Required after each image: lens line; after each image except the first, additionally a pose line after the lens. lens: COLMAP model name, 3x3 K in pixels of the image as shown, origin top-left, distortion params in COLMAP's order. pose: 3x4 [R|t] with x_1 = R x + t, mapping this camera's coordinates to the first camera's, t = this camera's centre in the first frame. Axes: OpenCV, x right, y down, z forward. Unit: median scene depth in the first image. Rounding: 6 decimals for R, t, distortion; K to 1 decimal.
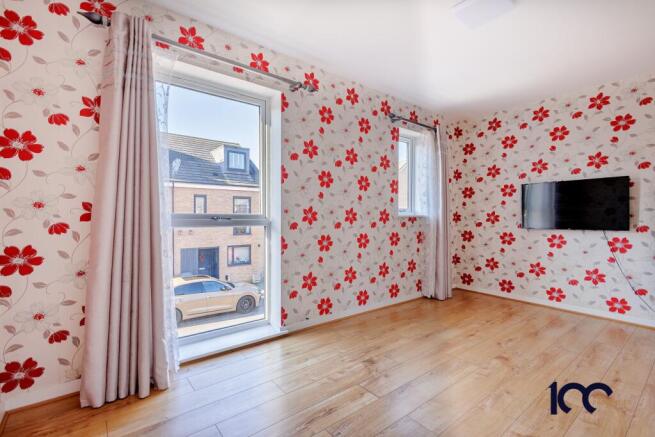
lens RADIAL K [[305.0, 0, 327.8], [0, 305.0, 216.2], [0, 0, 1]] dist [0.000058, -0.000078]
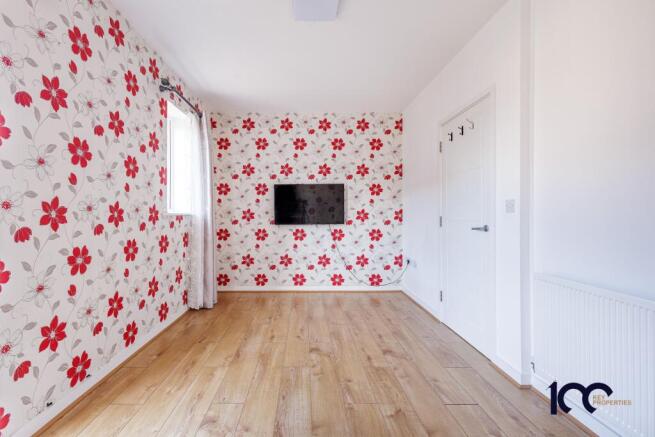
lens RADIAL K [[310.0, 0, 314.8], [0, 310.0, 212.4], [0, 0, 1]] dist [0.001068, -0.000232]
pose [[0.603984, -0.000750, 0.796996, -0.189820], [0.003792, 0.999991, -0.001933, -0.001801], [-0.796988, 0.004190, 0.603981, 0.248798]]
